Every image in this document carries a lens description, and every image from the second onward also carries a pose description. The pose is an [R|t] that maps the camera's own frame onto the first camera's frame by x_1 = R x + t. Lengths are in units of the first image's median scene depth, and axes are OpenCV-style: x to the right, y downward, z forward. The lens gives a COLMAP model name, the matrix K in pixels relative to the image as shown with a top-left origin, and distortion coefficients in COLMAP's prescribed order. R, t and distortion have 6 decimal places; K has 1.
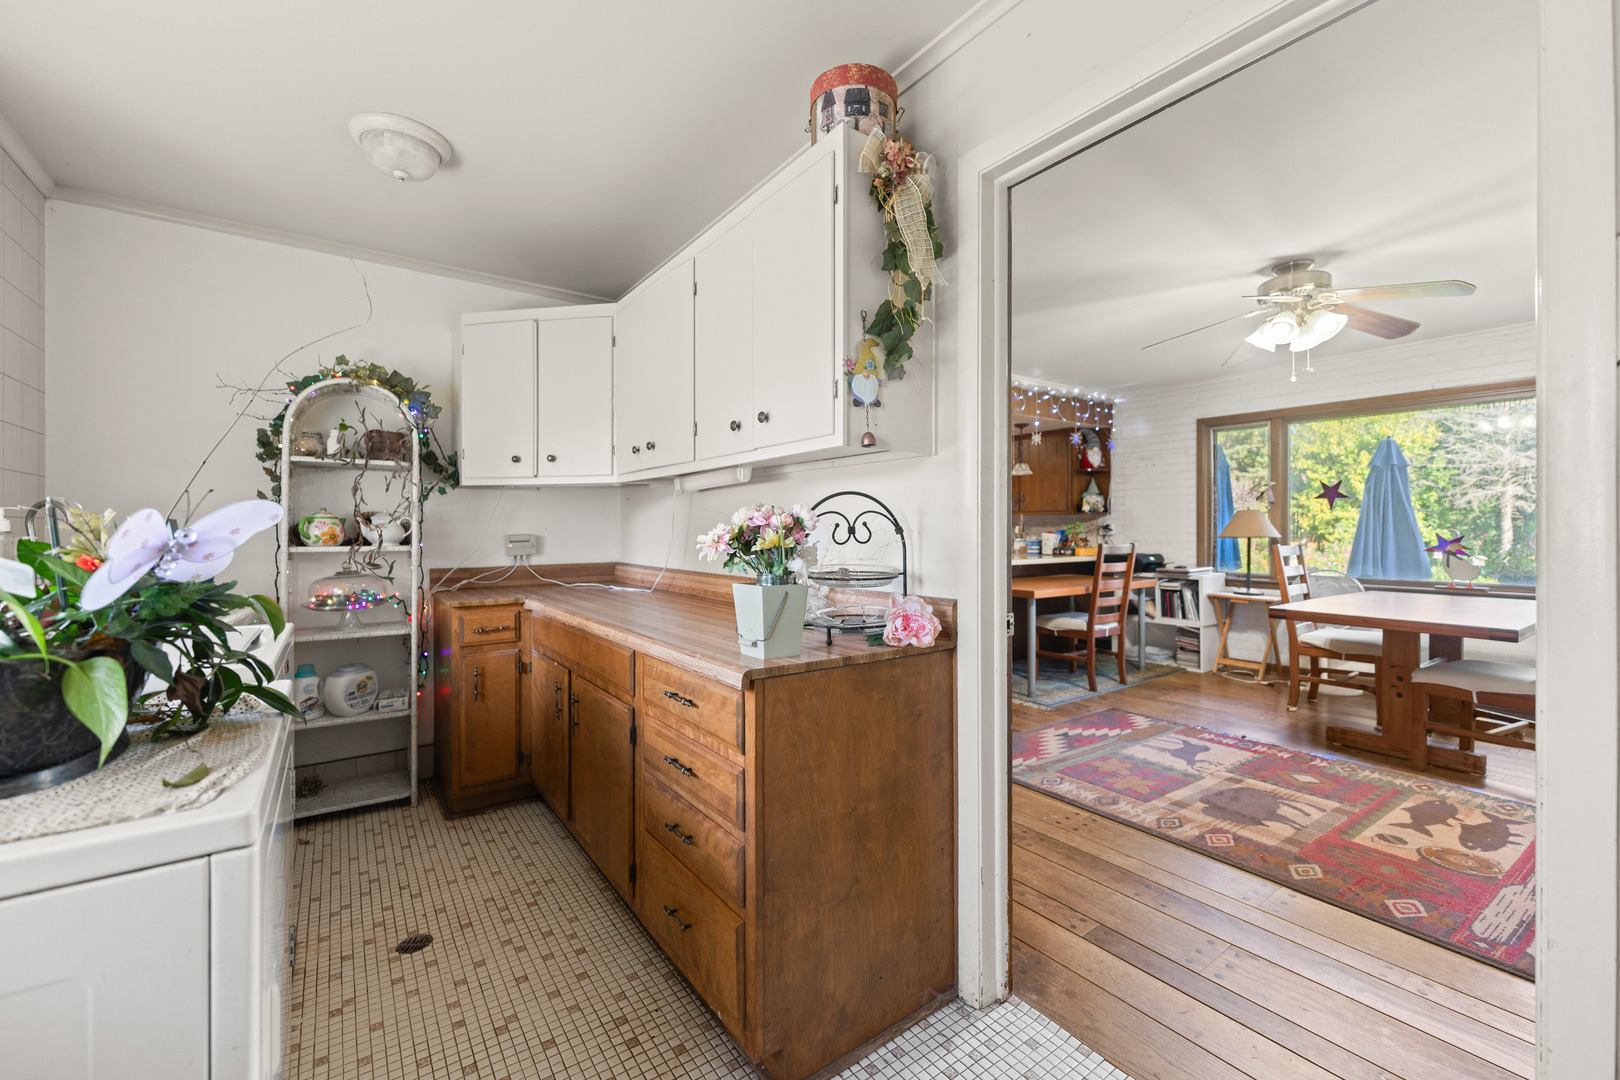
lens RADIAL K [[652.3, 0, 794.3], [0, 652.3, 530.7], [0, 0, 1]] dist [-0.002243, -0.000004]
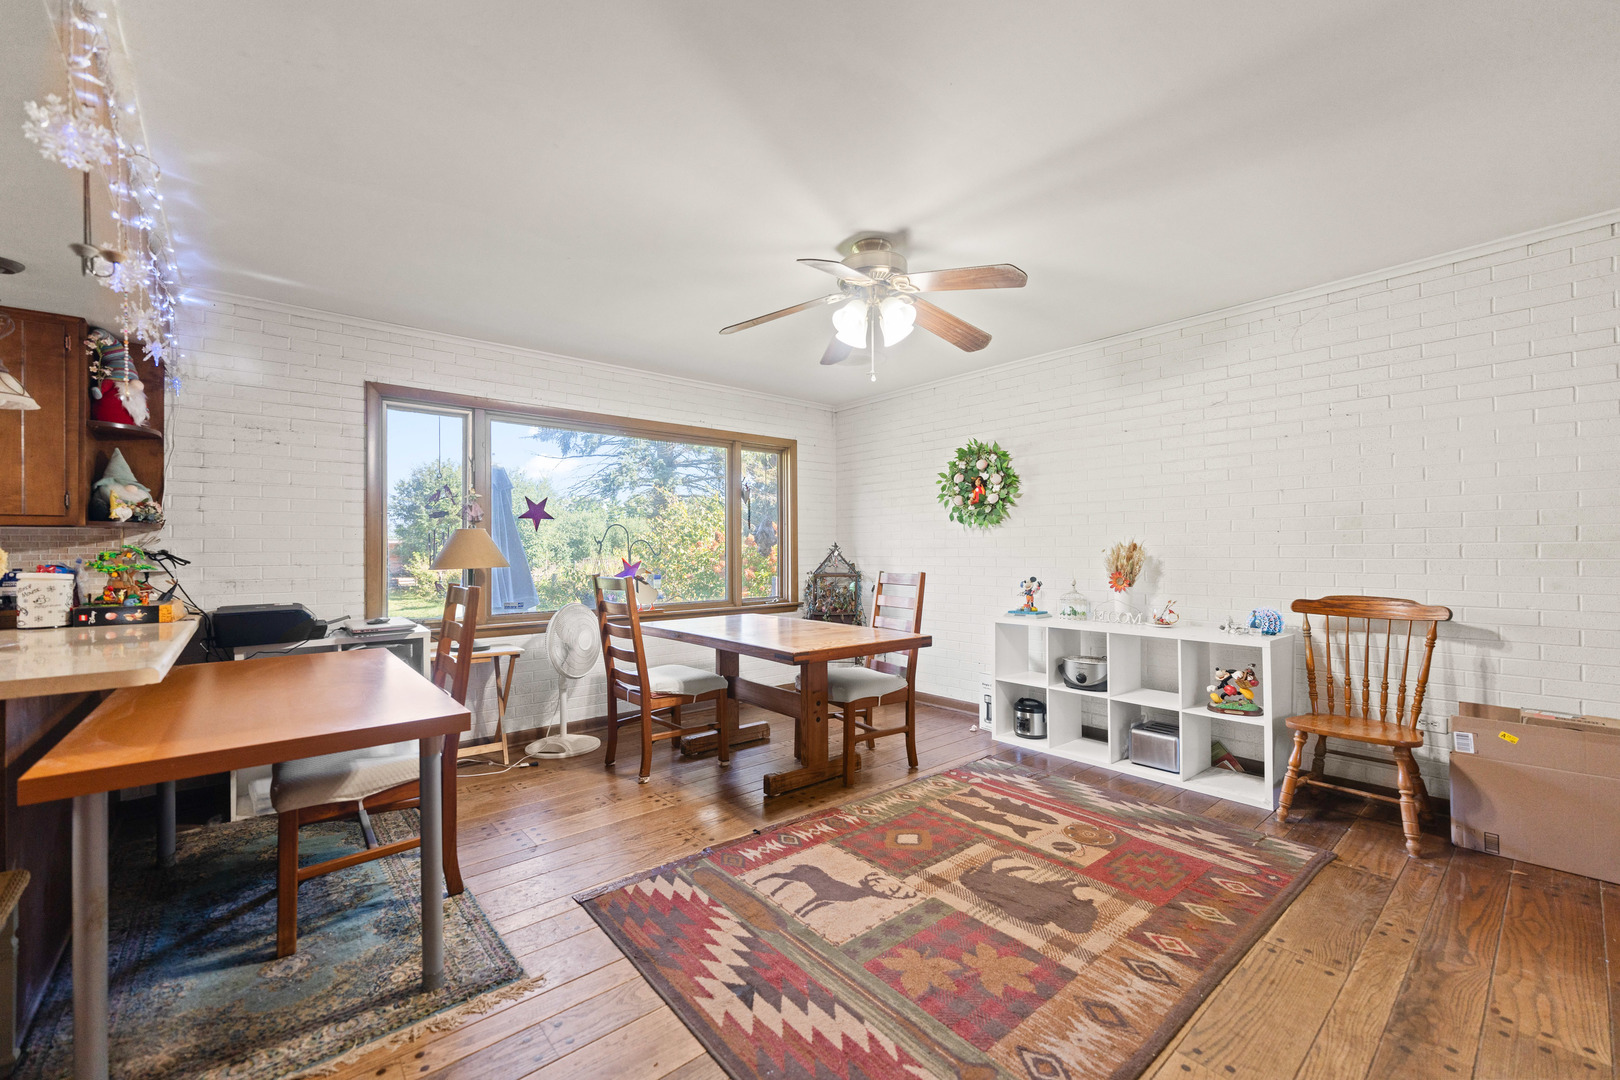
lens RADIAL K [[652.3, 0, 805.1], [0, 652.3, 550.8], [0, 0, 1]] dist [-0.002243, -0.000004]
pose [[-0.099805, 0.002810, 0.995003, -0.055742], [0.009376, 0.999954, -0.001884, -0.005296], [-0.994963, 0.009142, -0.099826, 0.883970]]
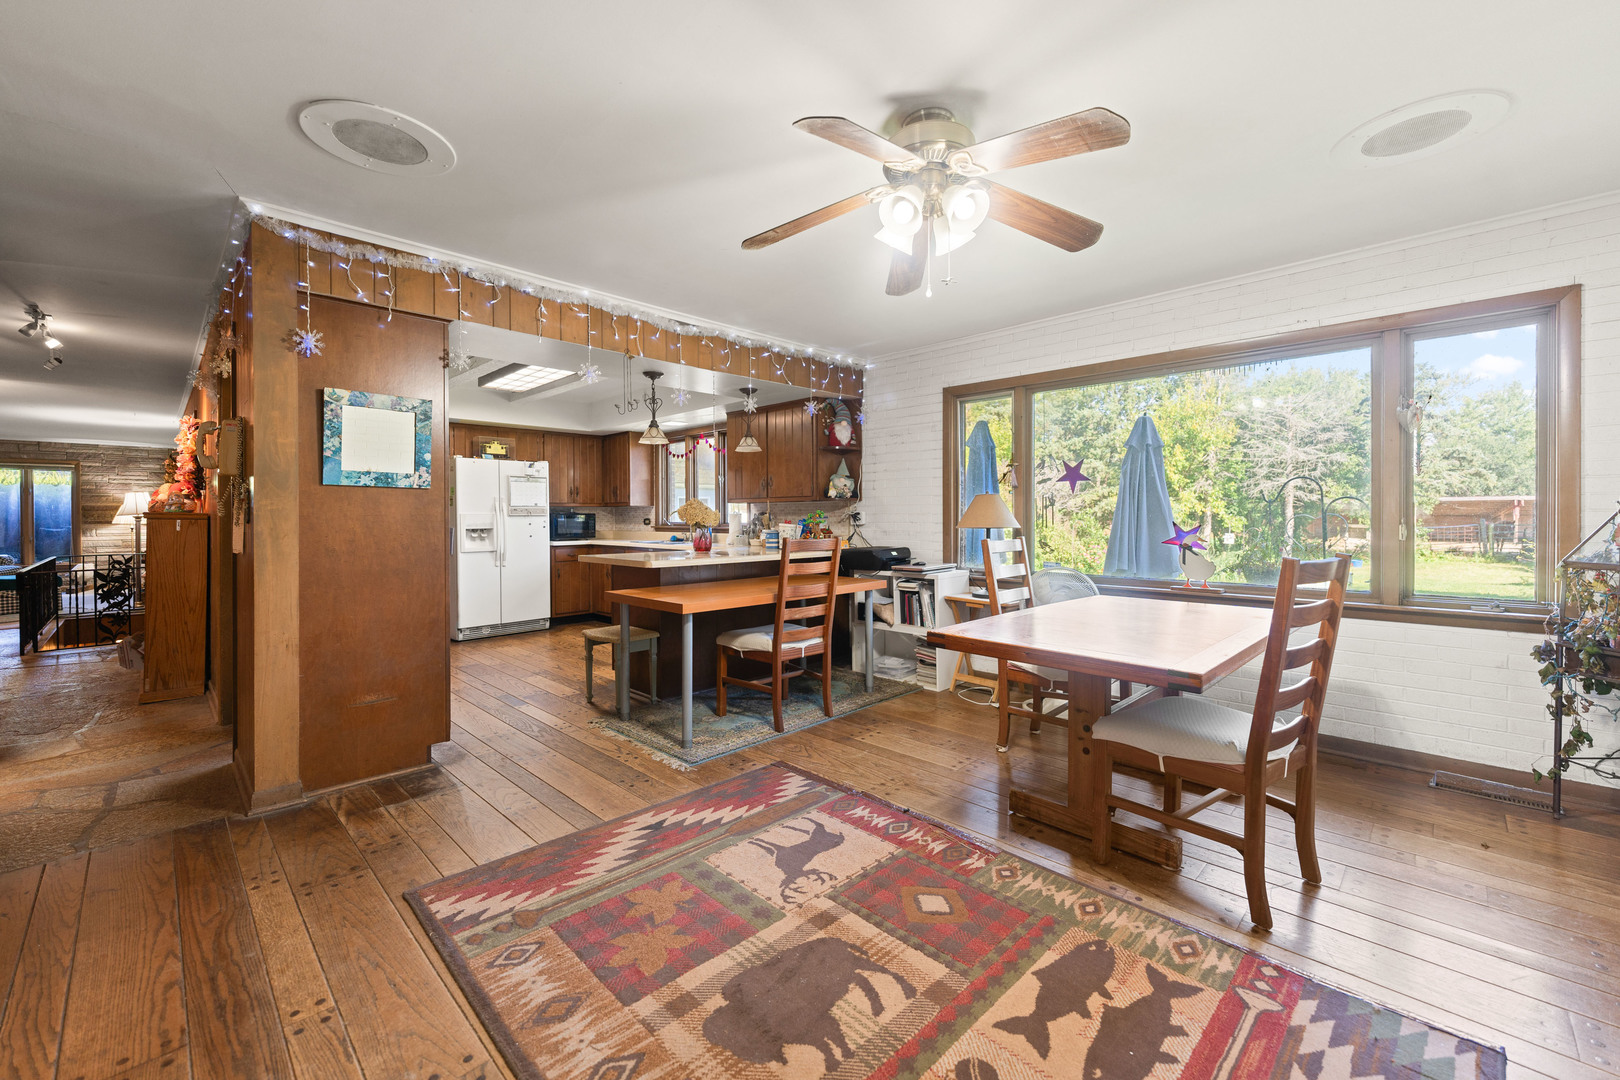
lens RADIAL K [[652.3, 0, 800.0], [0, 652.3, 519.5], [0, 0, 1]] dist [-0.002243, -0.000004]
pose [[0.984034, -0.001856, 0.177972, 0.389963], [0.001654, 0.999998, 0.001284, -0.002505], [-0.177974, -0.000969, 0.984035, 0.277944]]
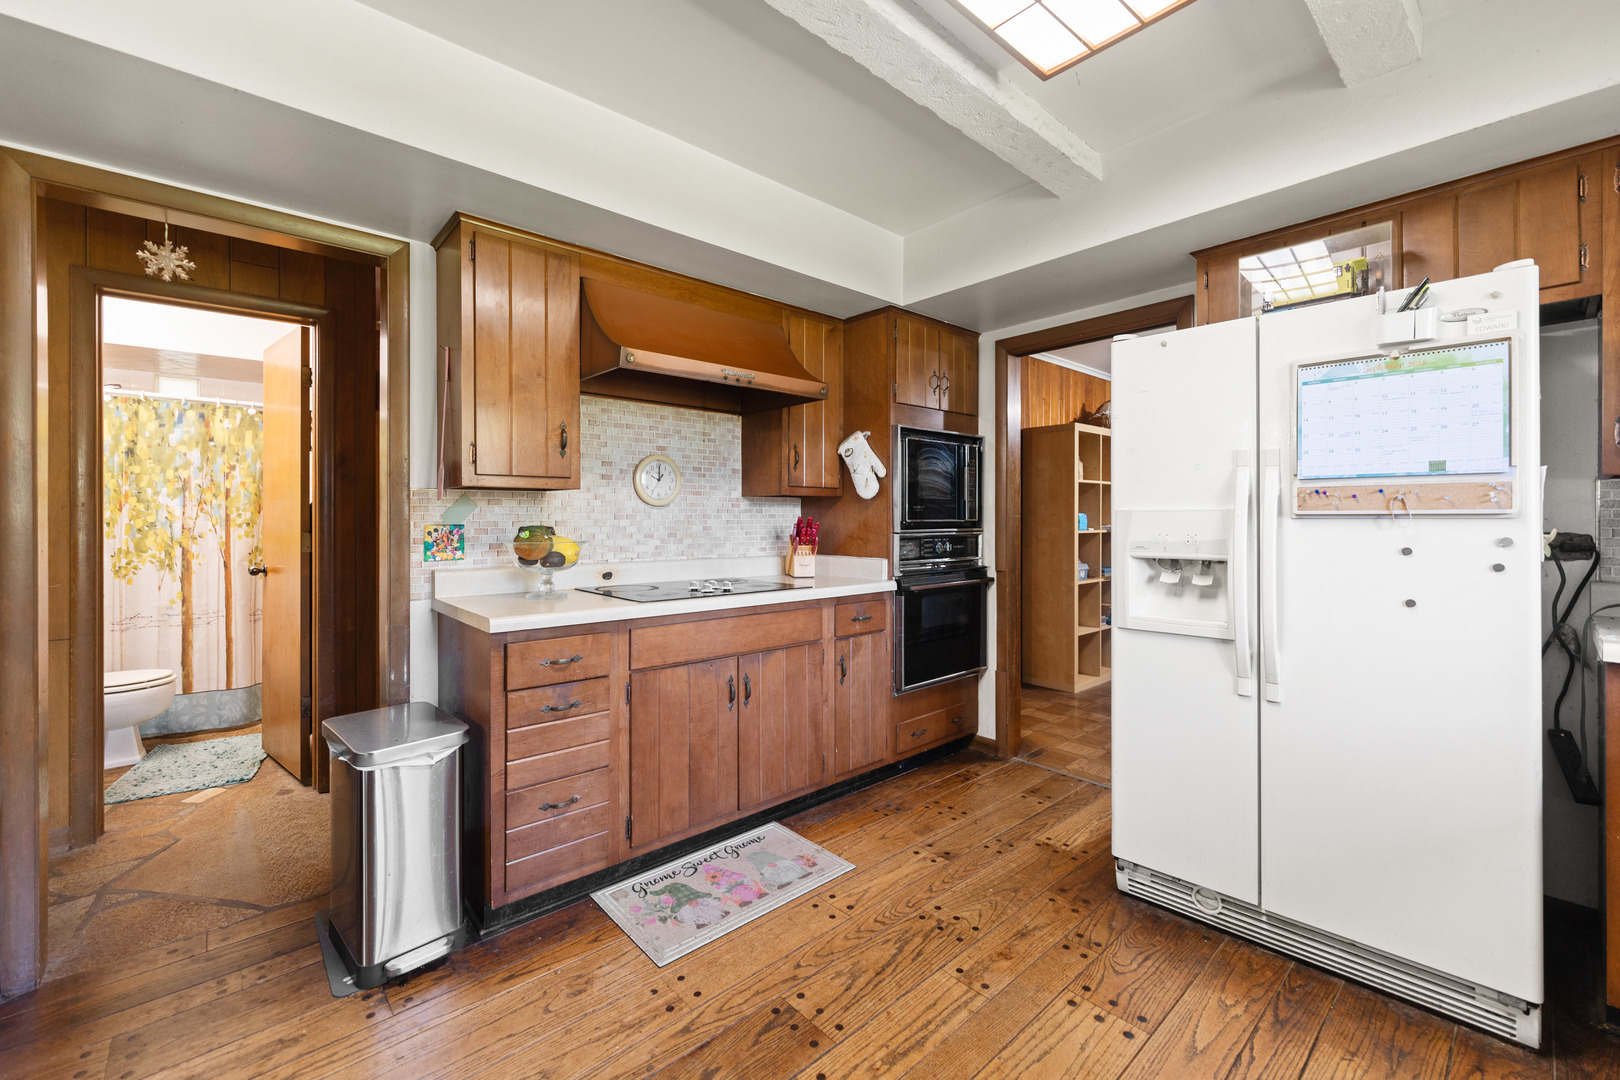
lens RADIAL K [[652.3, 0, 803.4], [0, 652.3, 524.5], [0, 0, 1]] dist [-0.002243, -0.000004]
pose [[0.139245, 0.010480, -0.990202, 0.347043], [-0.005779, 0.999936, 0.009770, -0.007623], [0.990241, 0.004362, 0.139297, 1.588140]]
